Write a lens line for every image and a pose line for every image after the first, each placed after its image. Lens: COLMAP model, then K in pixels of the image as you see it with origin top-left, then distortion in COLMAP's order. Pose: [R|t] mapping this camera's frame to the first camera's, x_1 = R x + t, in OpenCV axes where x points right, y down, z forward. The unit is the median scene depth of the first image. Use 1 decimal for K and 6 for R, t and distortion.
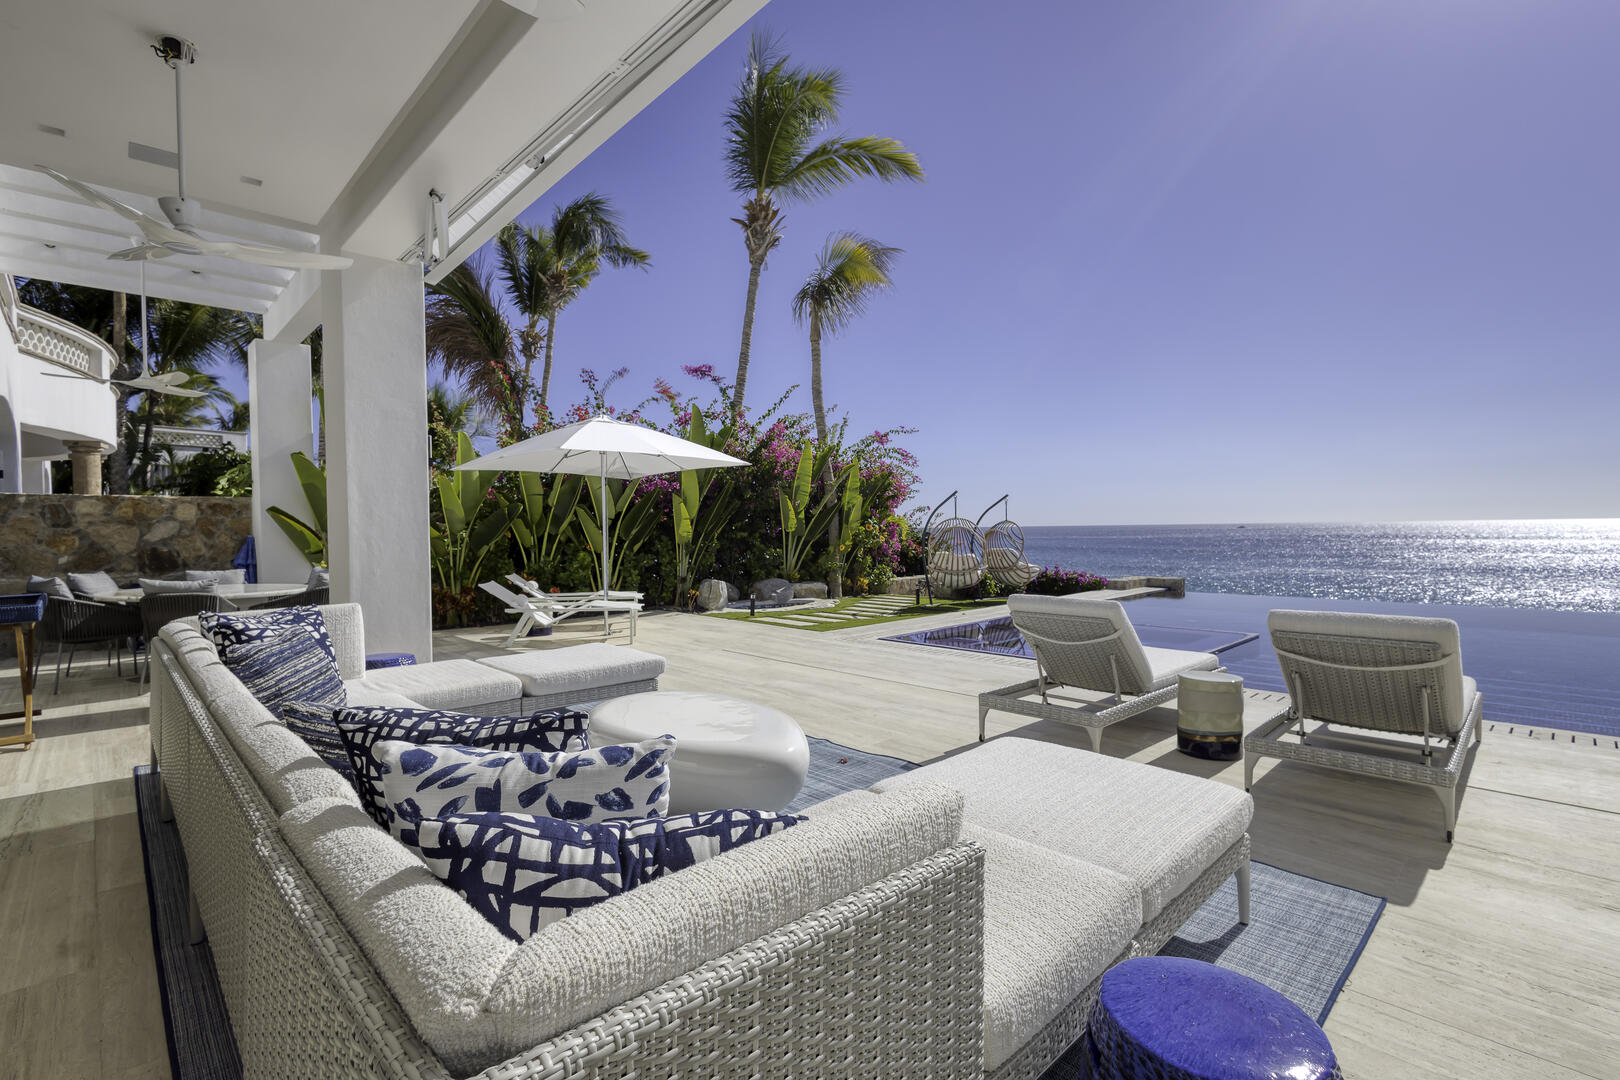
lens RADIAL K [[754.4, 0, 795.0], [0, 754.4, 536.4], [0, 0, 1]] dist [0.016060, -0.000363]
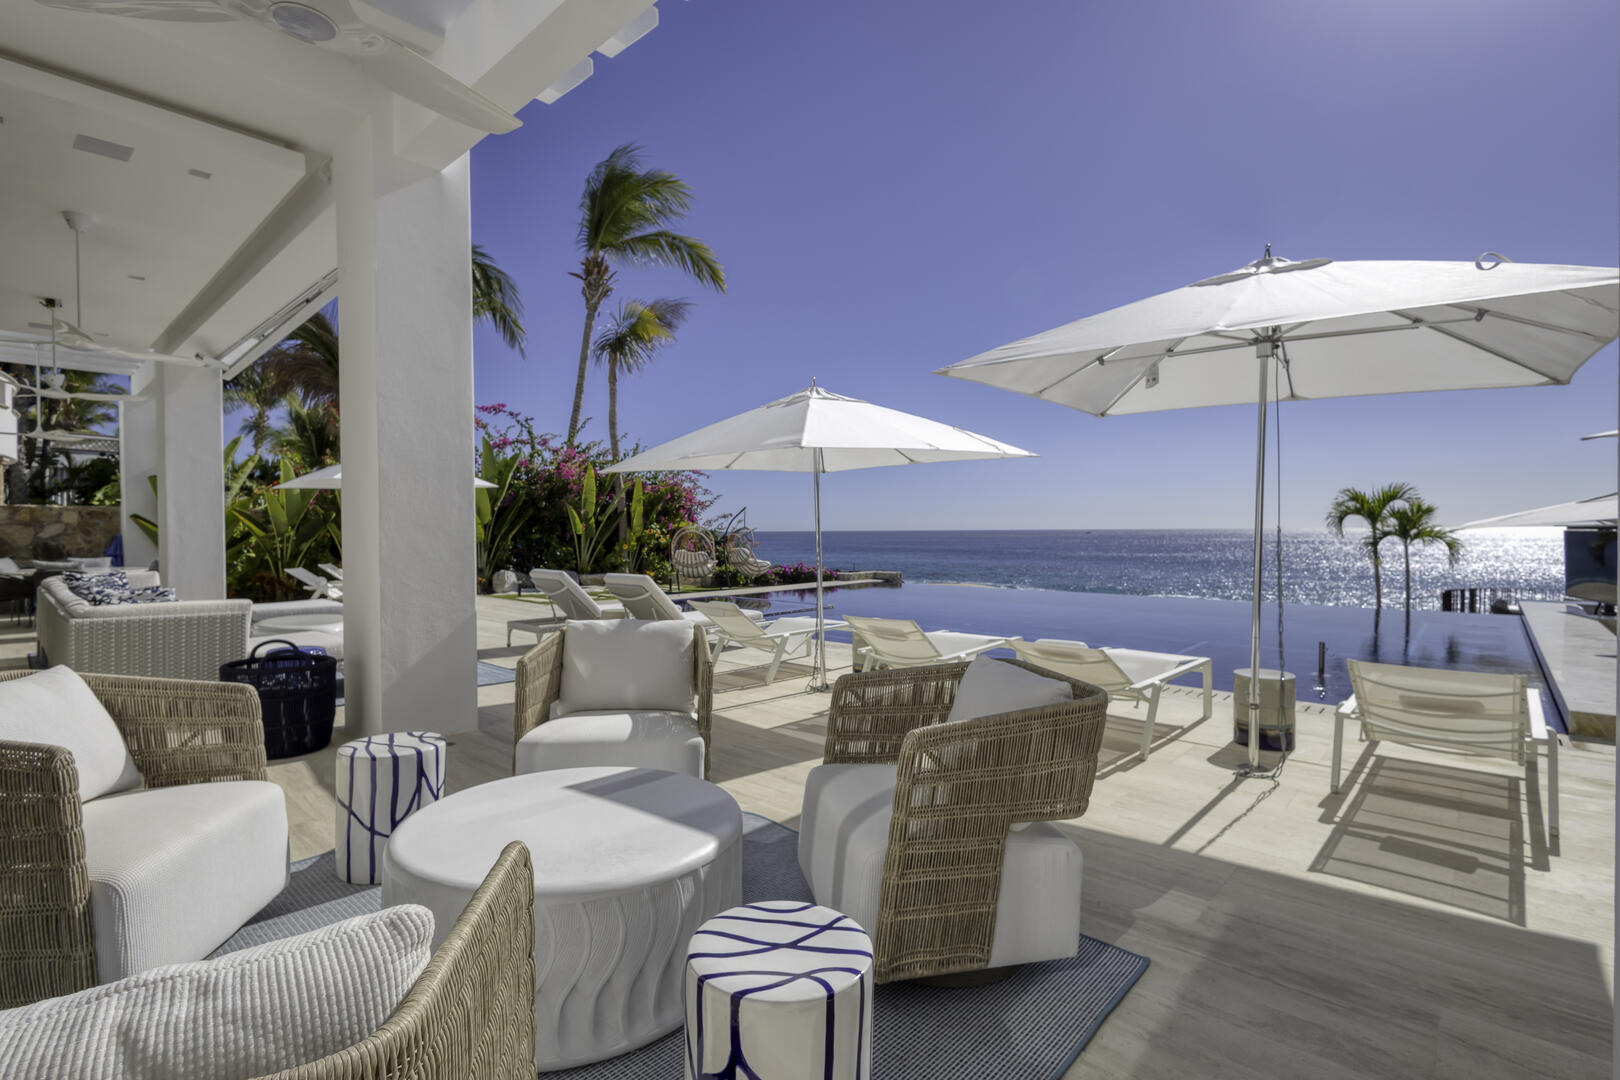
lens RADIAL K [[750.0, 0, 810.0], [0, 750.0, 540.0], [0, 0, 1]] dist [-0.004244, -0.000262]
pose [[0.995814, 0.007132, 0.091125, 0.268803], [-0.007291, 0.999972, 0.001411, -0.001046], [-0.091113, -0.002070, 0.995838, -0.306050]]
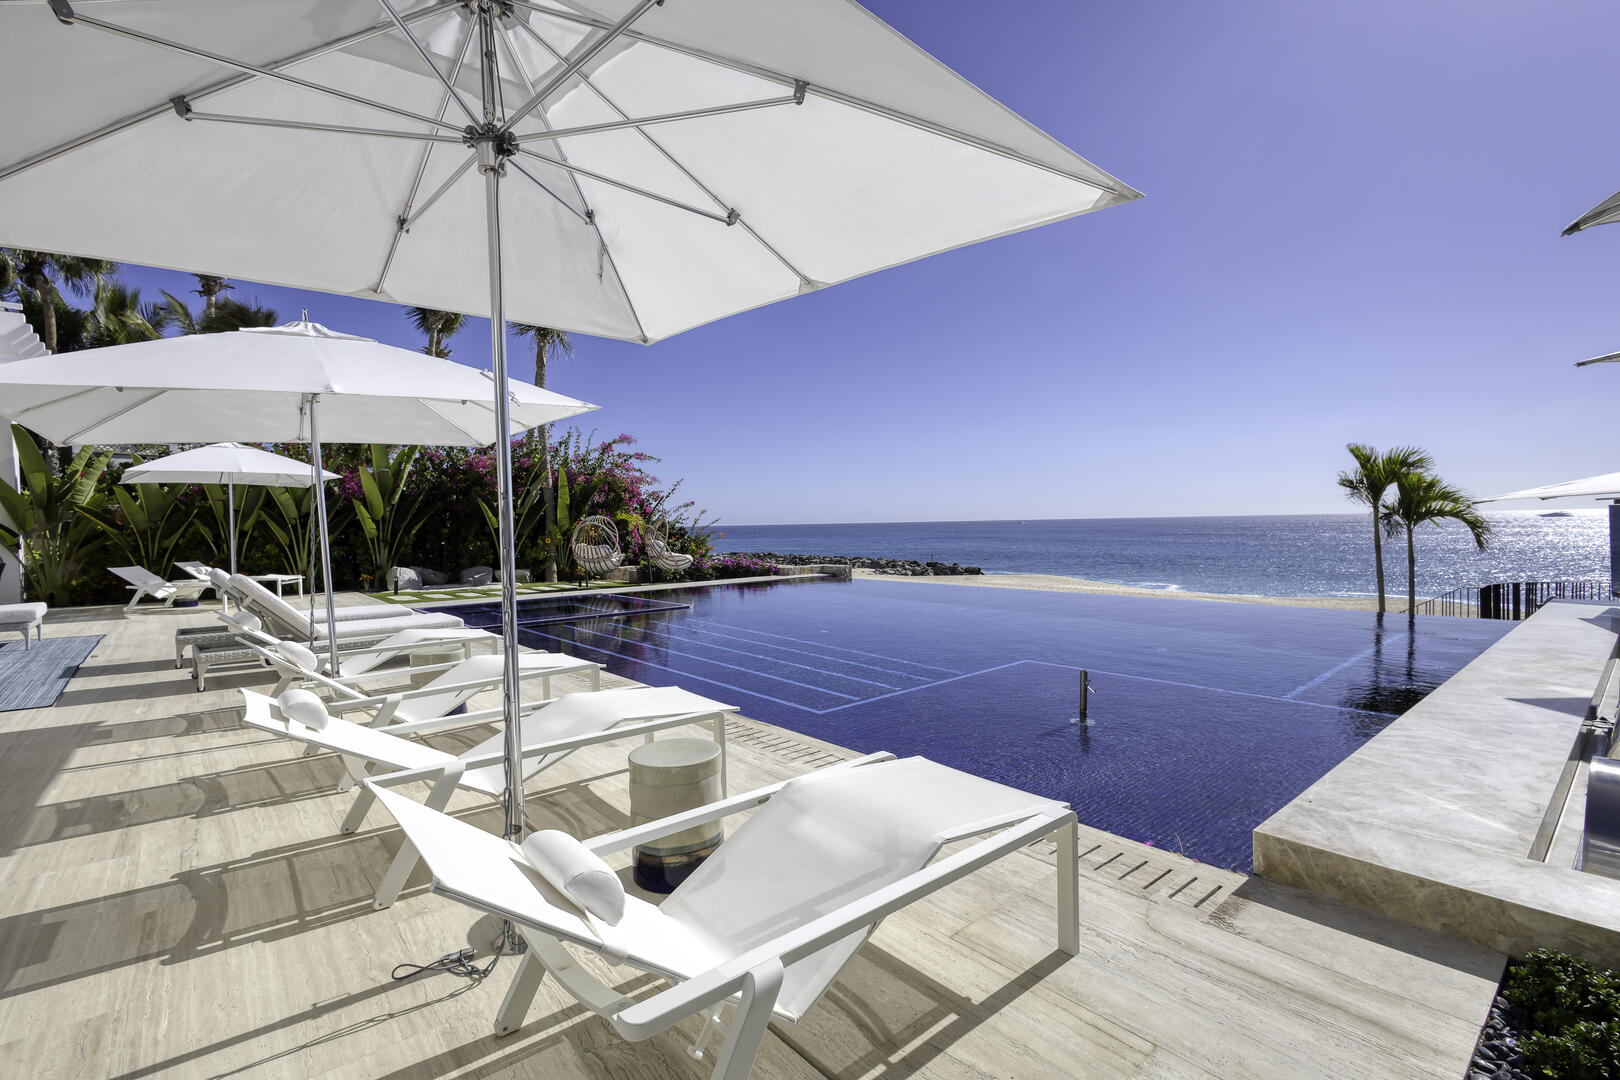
lens RADIAL K [[754.4, 0, 795.0], [0, 754.4, 536.4], [0, 0, 1]] dist [0.016060, -0.000363]
pose [[0.999361, -0.008088, -0.034802, 0.523858], [0.008459, 0.999909, 0.010511, -0.001676], [0.034714, -0.010799, 0.999339, -0.197339]]
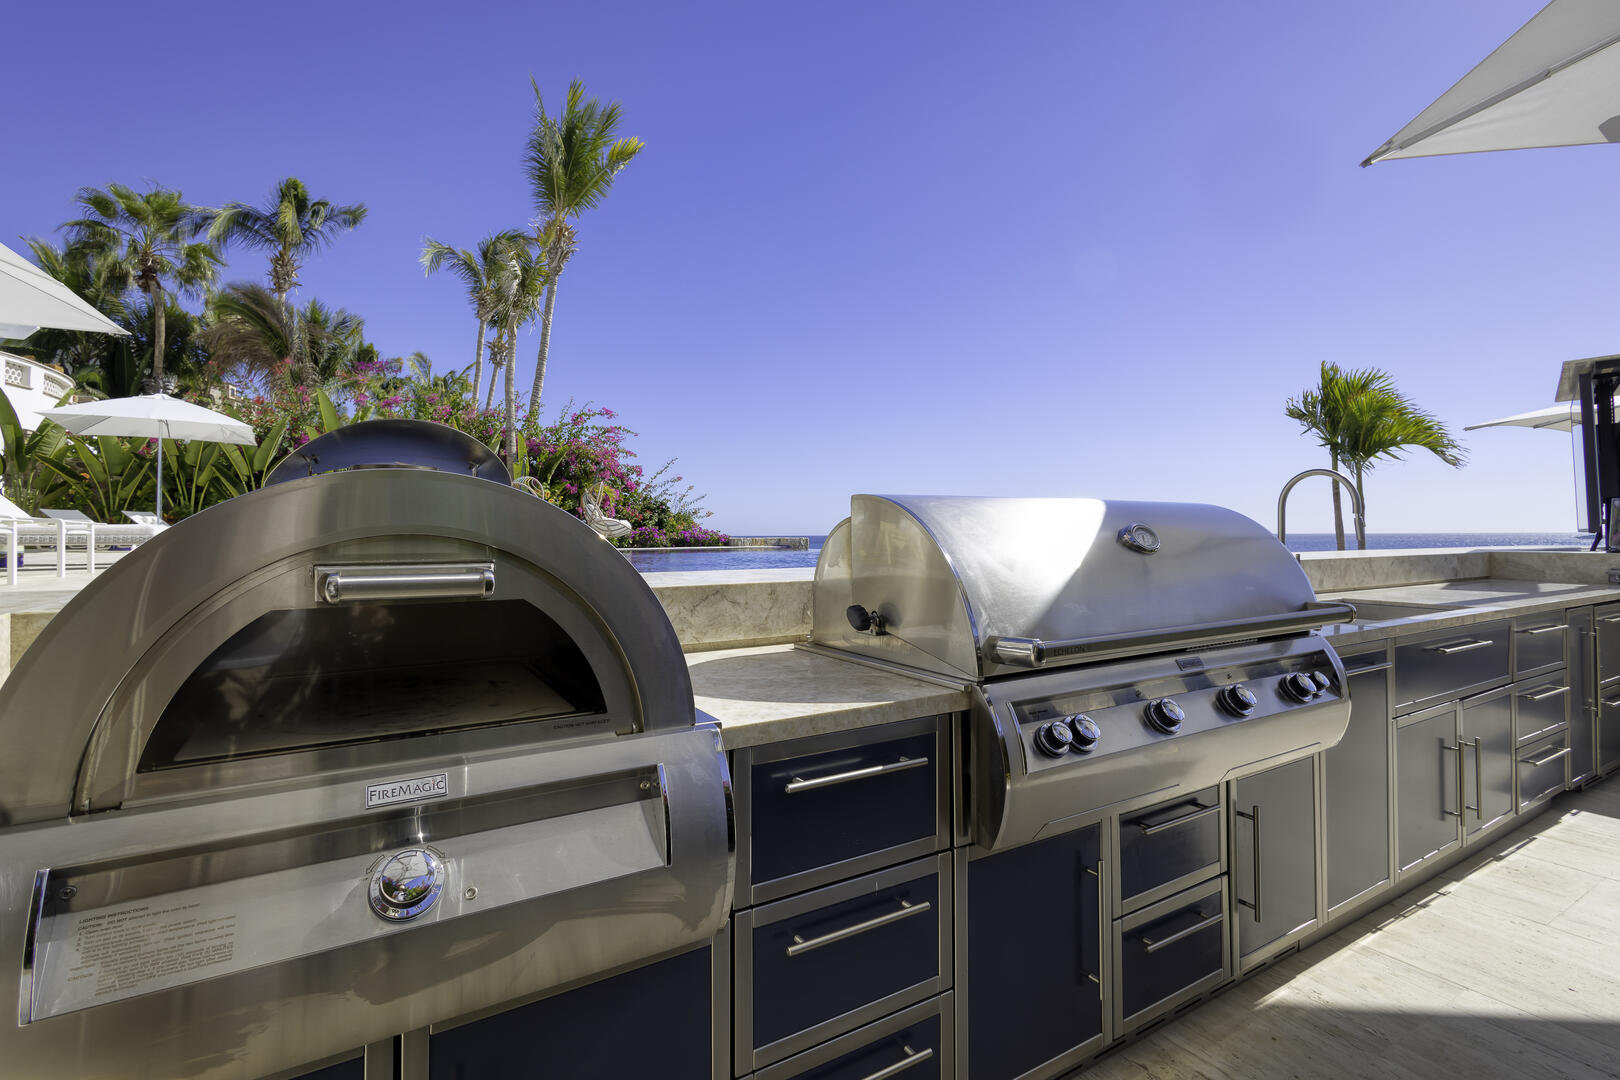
lens RADIAL K [[754.4, 0, 795.0], [0, 754.4, 536.4], [0, 0, 1]] dist [0.016060, -0.000363]
pose [[0.979739, 0.007775, -0.200130, 0.778073], [-0.008730, 0.999954, -0.003893, 0.060980], [0.200091, 0.005562, 0.979762, -0.092565]]
